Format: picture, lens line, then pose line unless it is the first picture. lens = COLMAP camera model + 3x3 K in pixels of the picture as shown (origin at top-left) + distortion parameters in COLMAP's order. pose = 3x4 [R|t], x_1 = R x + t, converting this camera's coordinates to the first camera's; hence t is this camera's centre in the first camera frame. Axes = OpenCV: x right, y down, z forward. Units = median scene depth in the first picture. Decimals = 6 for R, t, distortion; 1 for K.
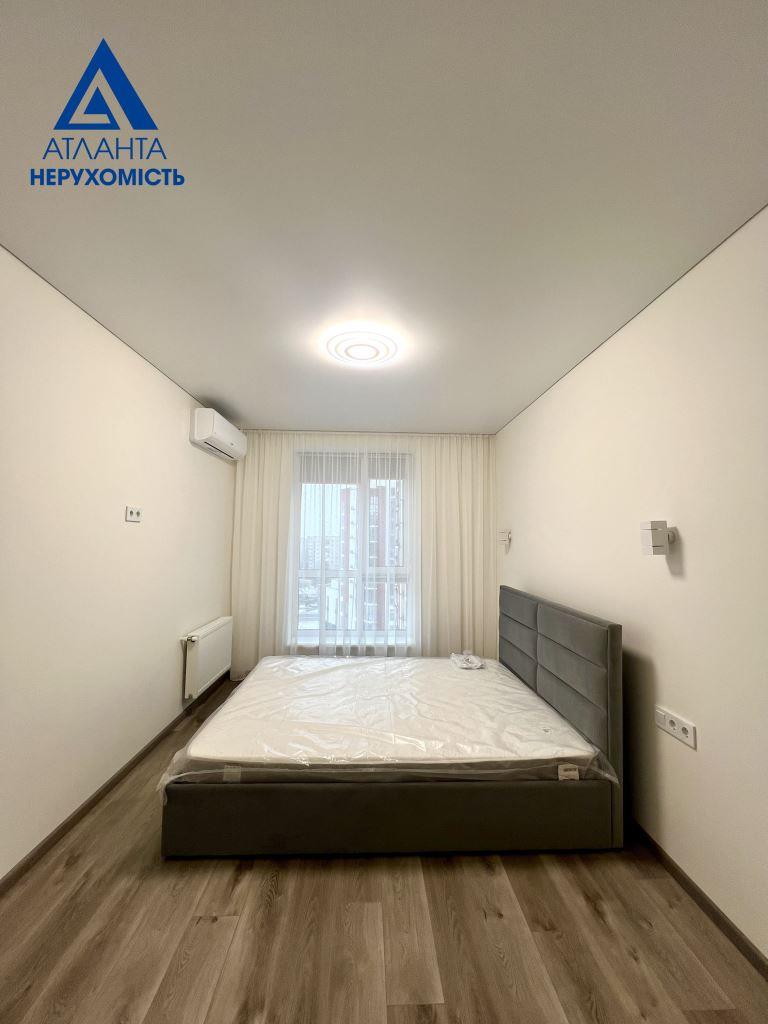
lens RADIAL K [[411.8, 0, 384.3], [0, 411.8, 515.6], [0, 0, 1]] dist [-0.000899, -0.000204]
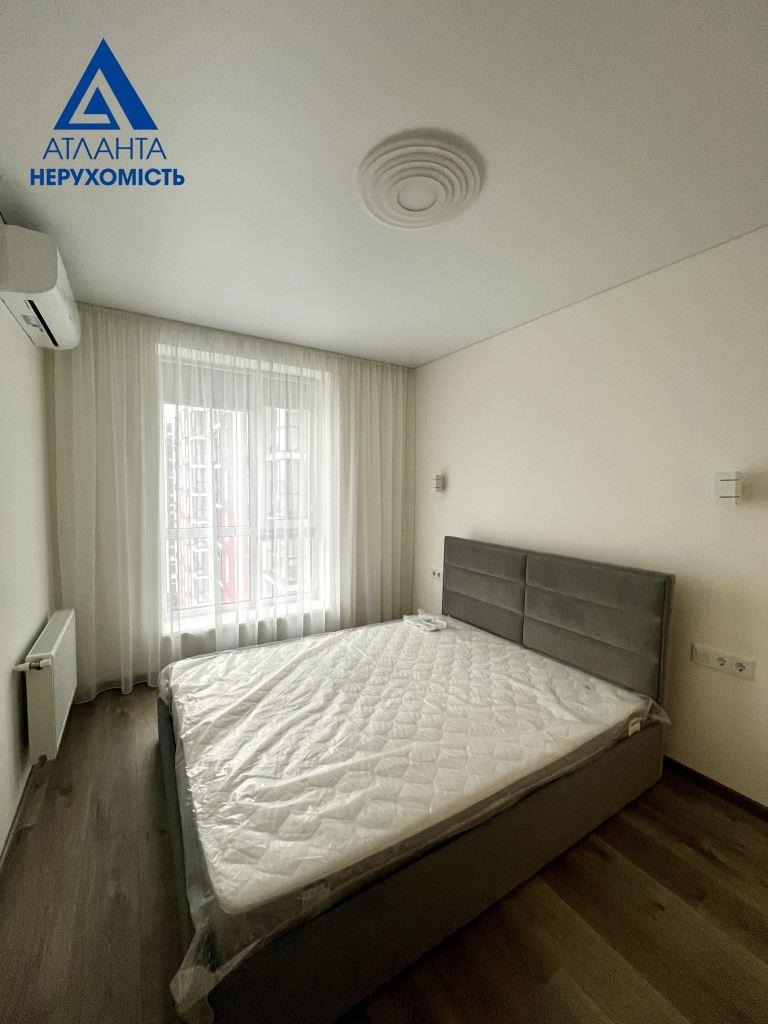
lens RADIAL K [[411.8, 0, 386.6], [0, 411.8, 511.9], [0, 0, 1]] dist [-0.000899, -0.000204]
pose [[0.865940, -0.028074, 0.499360, -0.548983], [-0.037688, 0.991922, 0.121122, 0.017209], [-0.498726, -0.123704, 0.857887, 0.518150]]
